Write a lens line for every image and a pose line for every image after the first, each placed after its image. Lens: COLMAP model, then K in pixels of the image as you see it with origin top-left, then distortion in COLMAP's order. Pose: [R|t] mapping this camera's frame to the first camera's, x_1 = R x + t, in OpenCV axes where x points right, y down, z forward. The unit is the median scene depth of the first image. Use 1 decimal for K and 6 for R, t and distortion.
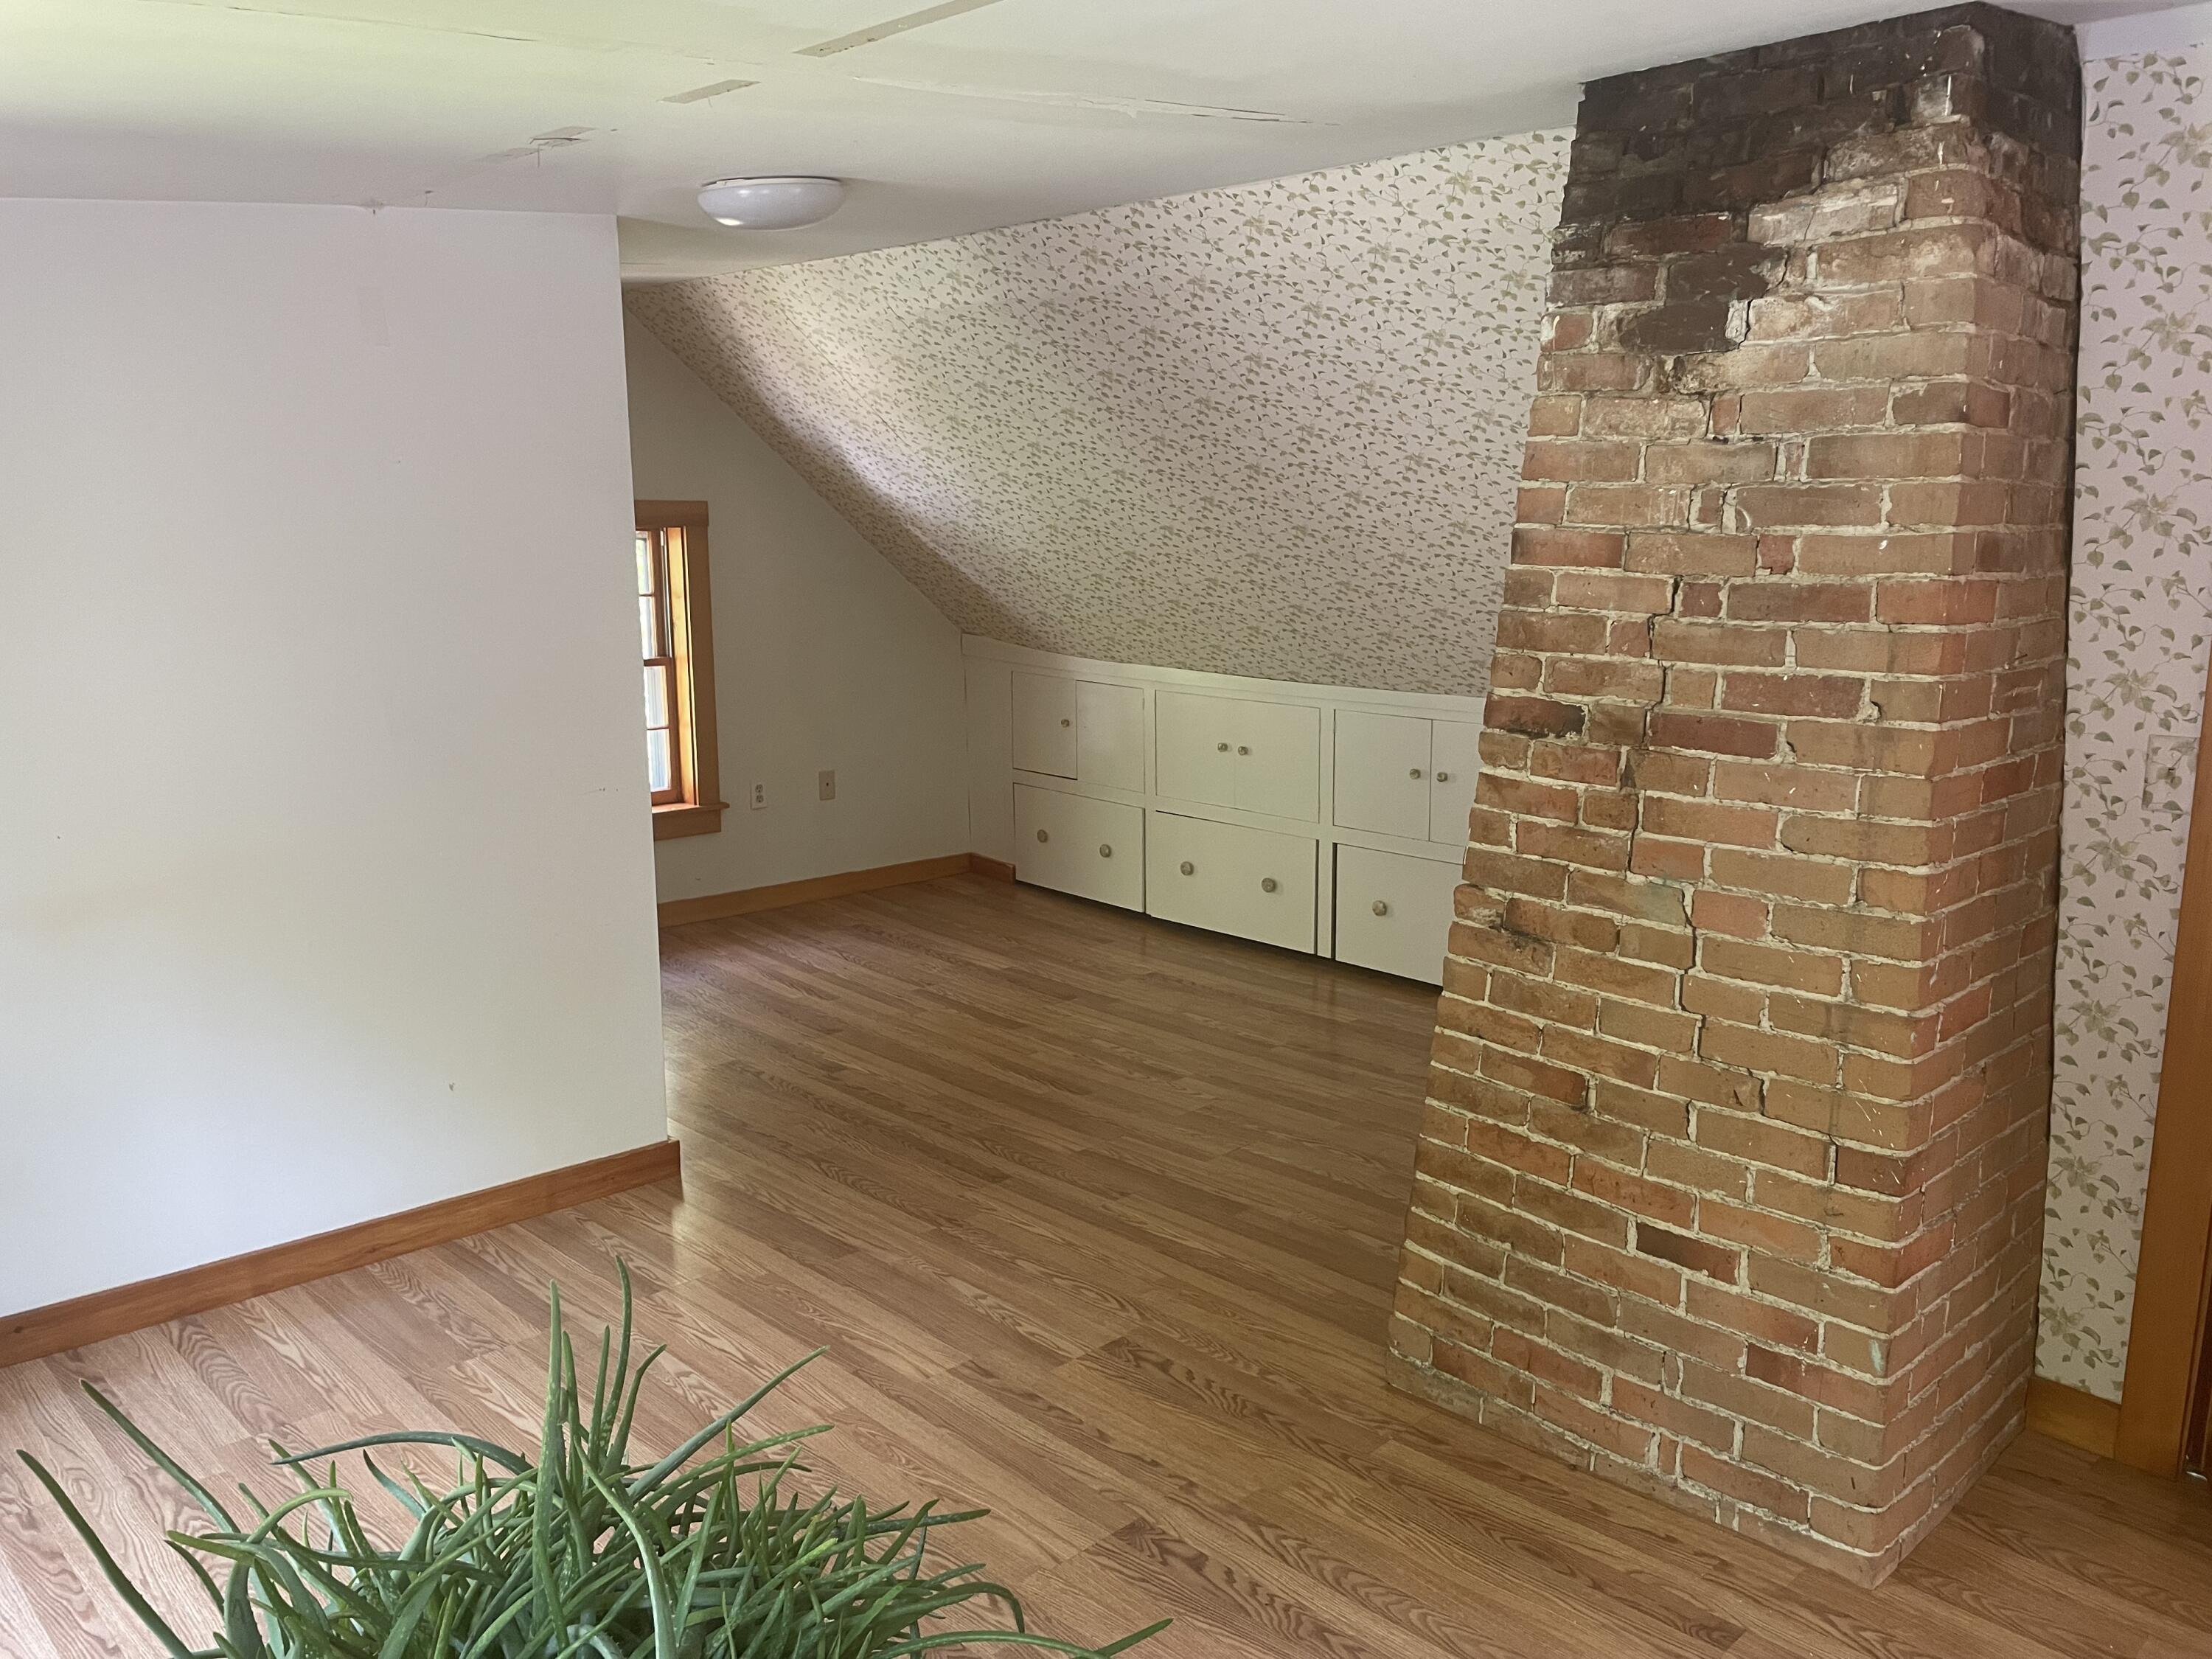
lens RADIAL K [[1703.5, 0, 1110.7], [0, 1703.5, 833.1], [0, 0, 1]] dist [0.052825, -0.052665]
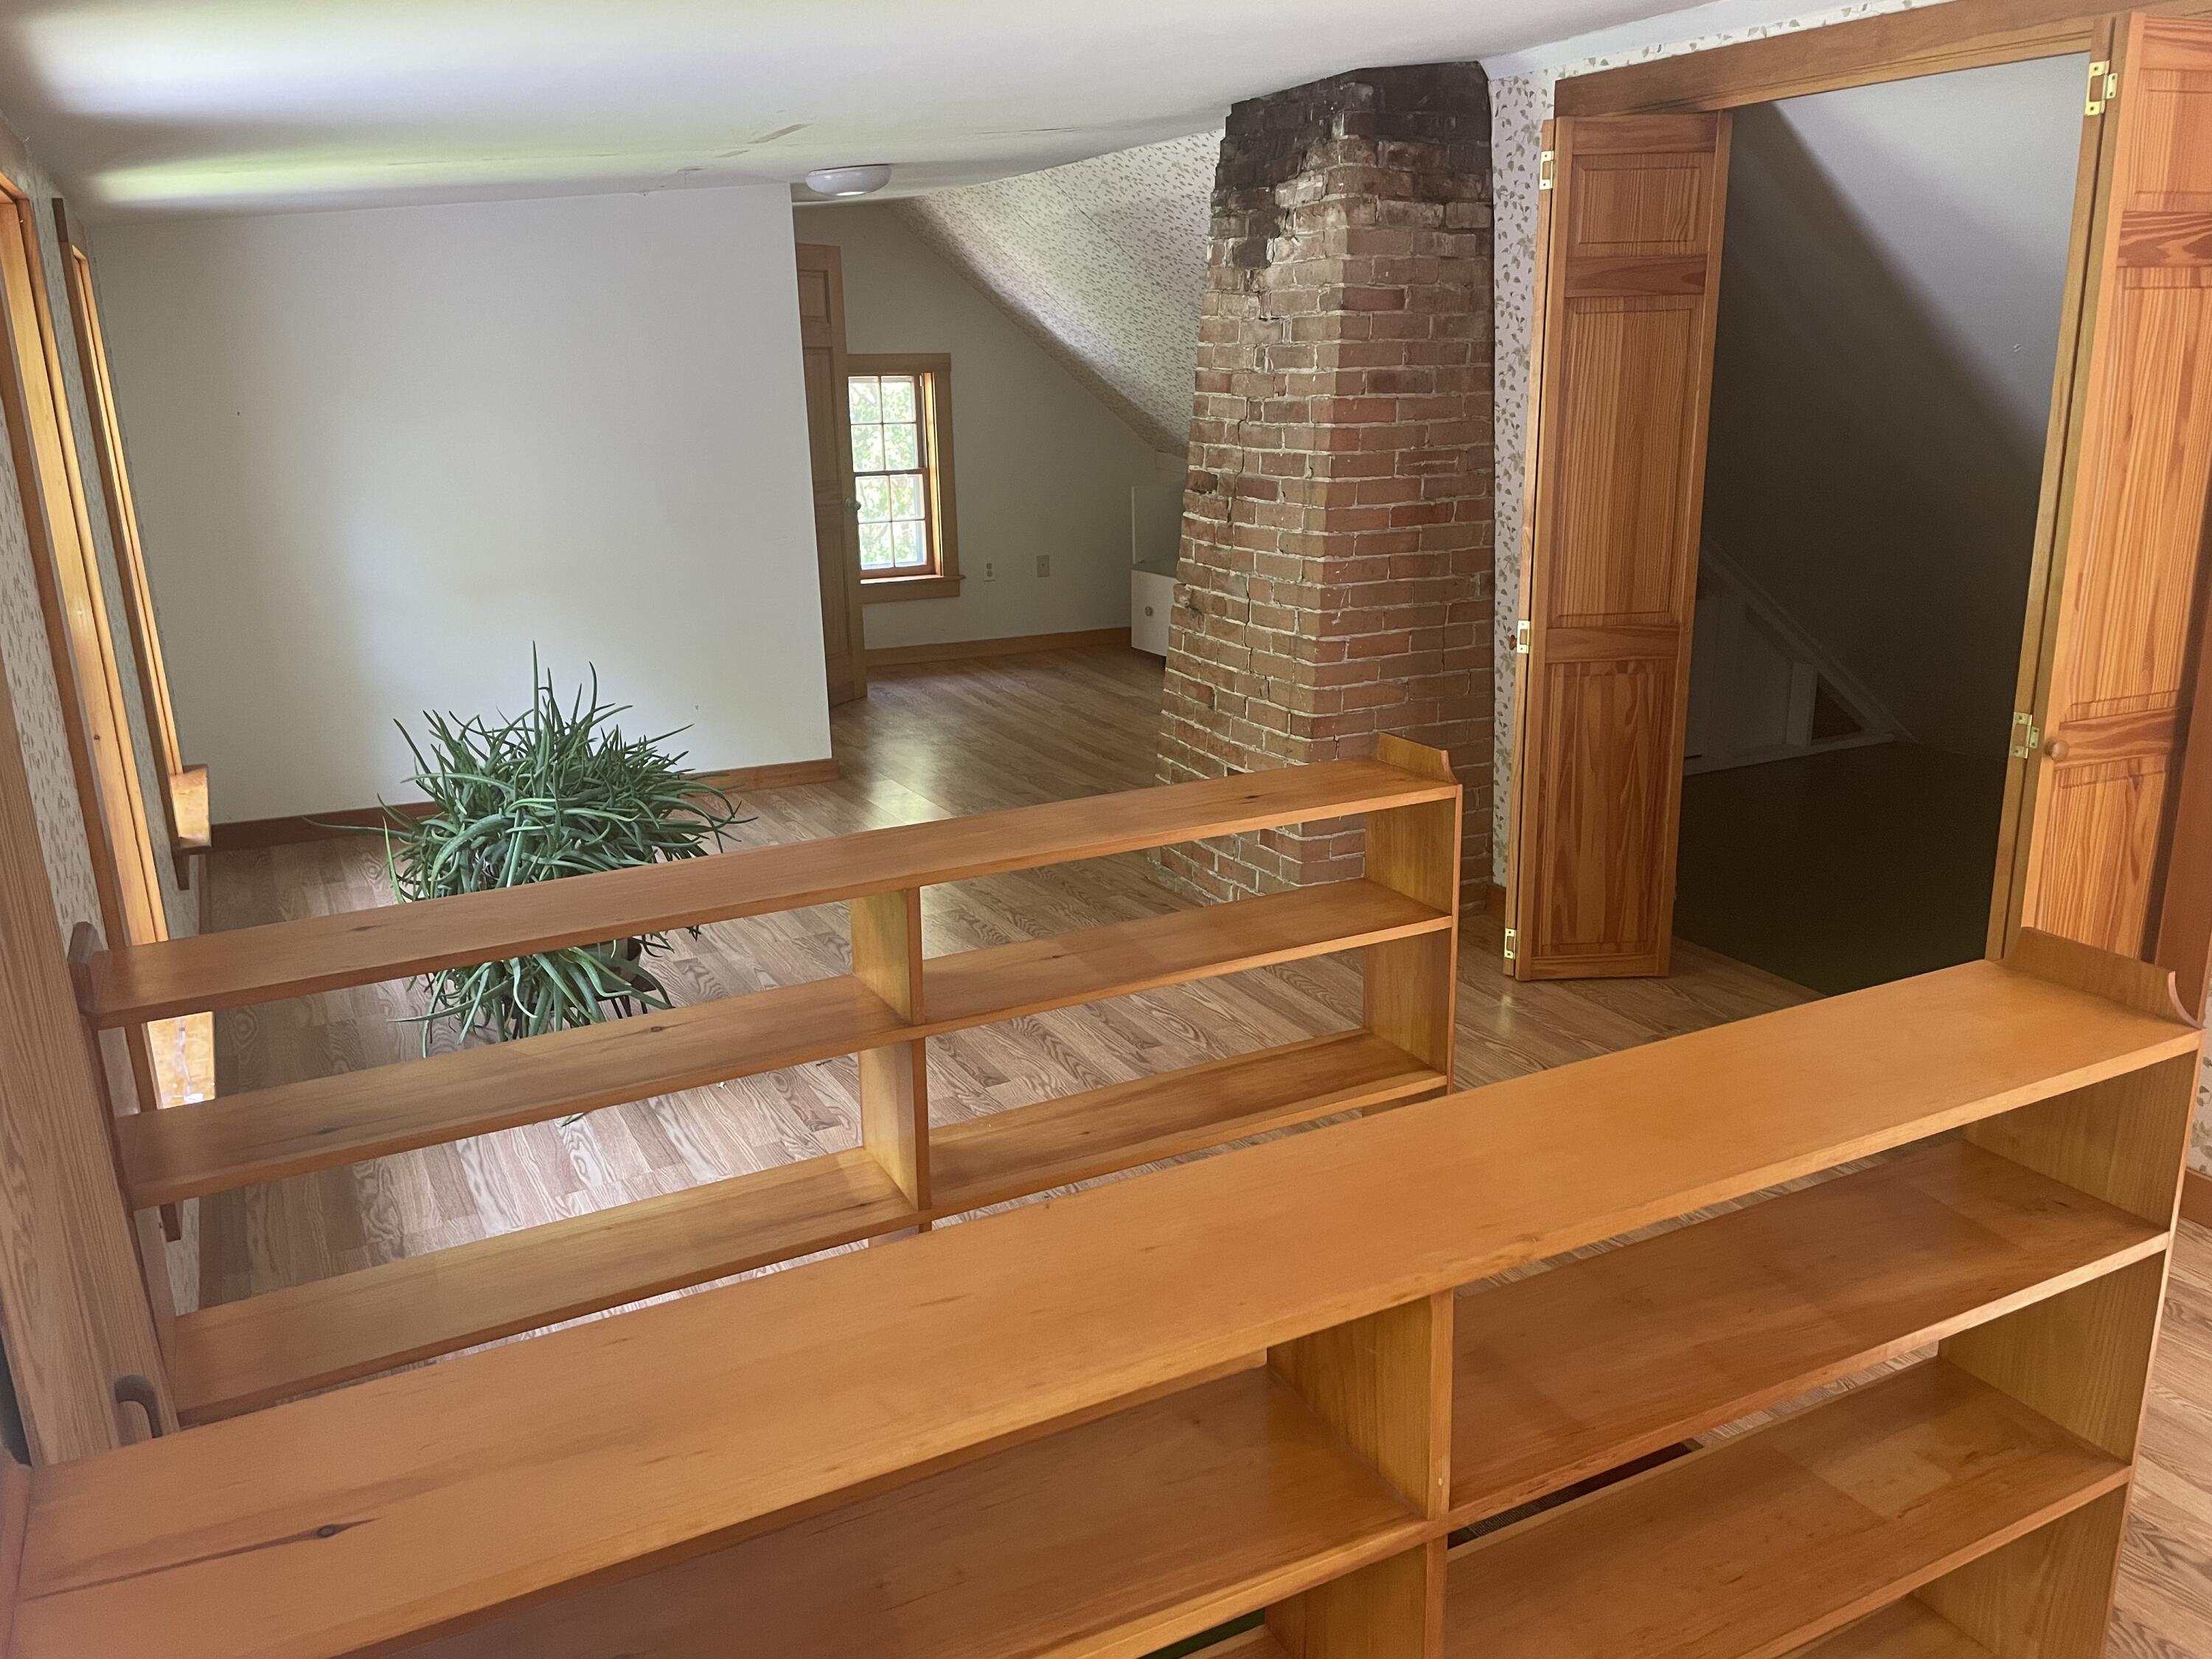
lens RADIAL K [[1703.5, 0, 1107.3], [0, 1703.5, 835.9], [0, 0, 1]] dist [0.052825, -0.052665]
pose [[0.957896, 0.057094, -0.281381, 0.700957], [-0.030470, 0.994709, 0.098106, 0.128838], [0.285494, -0.085402, 0.954568, -0.752039]]
